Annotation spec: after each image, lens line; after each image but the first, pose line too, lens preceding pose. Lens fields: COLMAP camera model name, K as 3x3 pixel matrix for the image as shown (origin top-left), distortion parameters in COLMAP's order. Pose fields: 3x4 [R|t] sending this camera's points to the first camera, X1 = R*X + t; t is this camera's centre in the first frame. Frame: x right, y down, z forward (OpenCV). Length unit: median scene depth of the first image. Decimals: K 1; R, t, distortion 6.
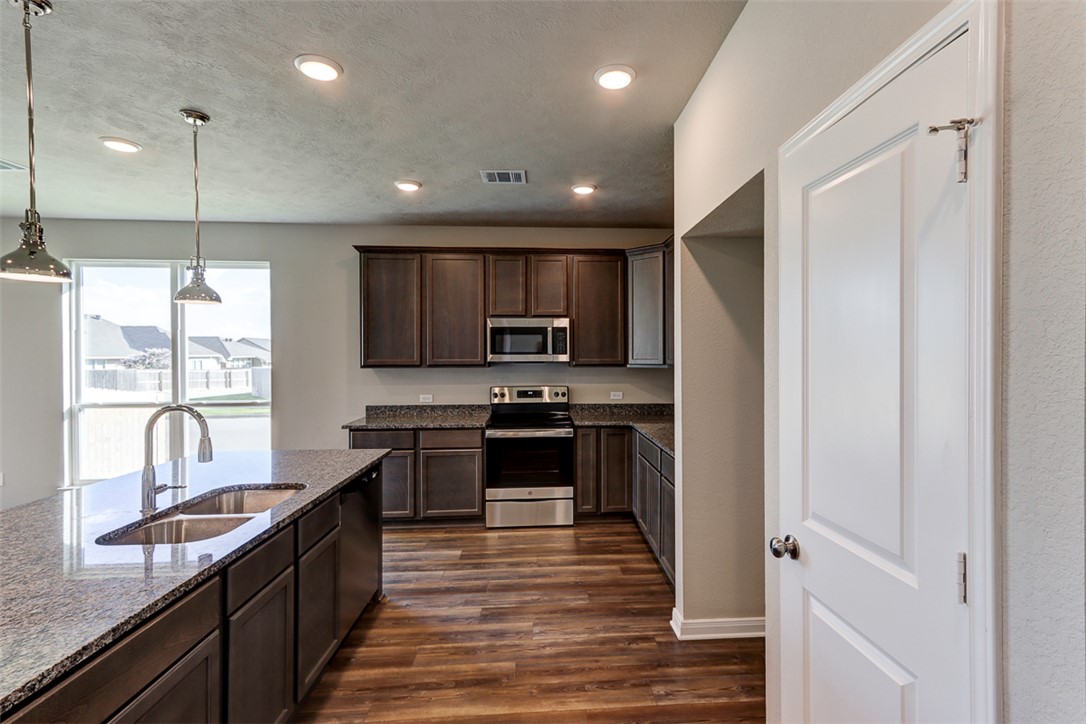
lens RADIAL K [[503.1, 0, 546.2], [0, 503.1, 358.6], [0, 0, 1]] dist [0.011663, -0.000244]
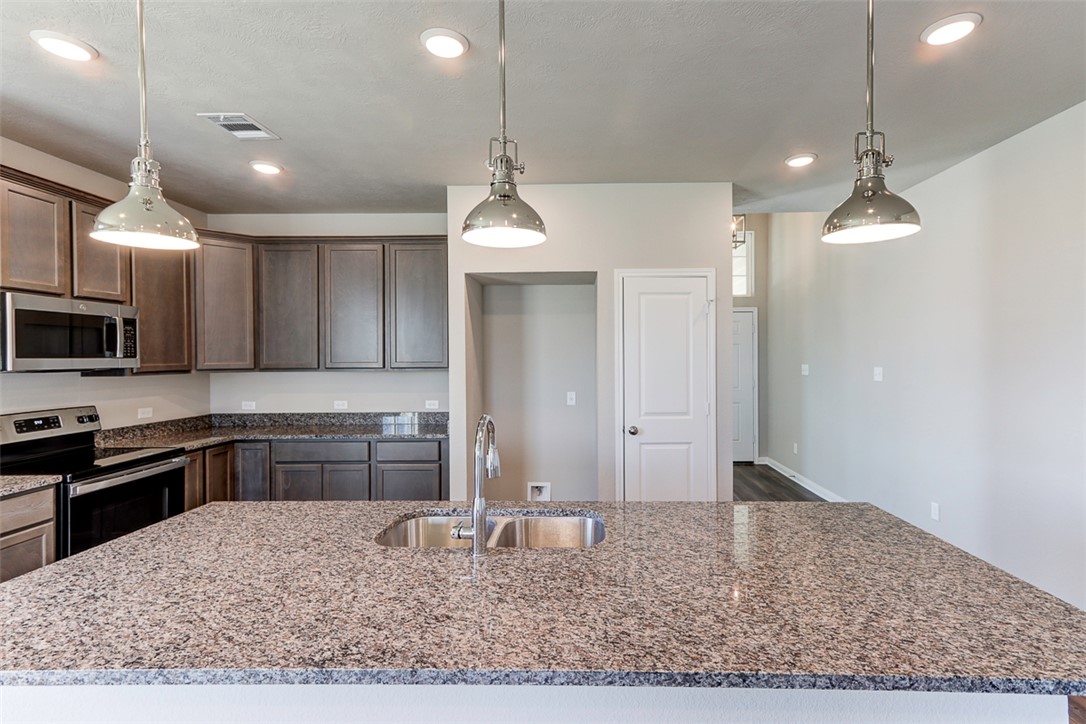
lens RADIAL K [[503.1, 0, 551.0], [0, 503.1, 361.1], [0, 0, 1]] dist [0.011663, -0.000244]
pose [[0.086950, -0.002955, 0.996208, -0.607398], [0.016047, 0.999870, 0.001565, 0.004525], [-0.996083, 0.015850, 0.086986, 0.352015]]
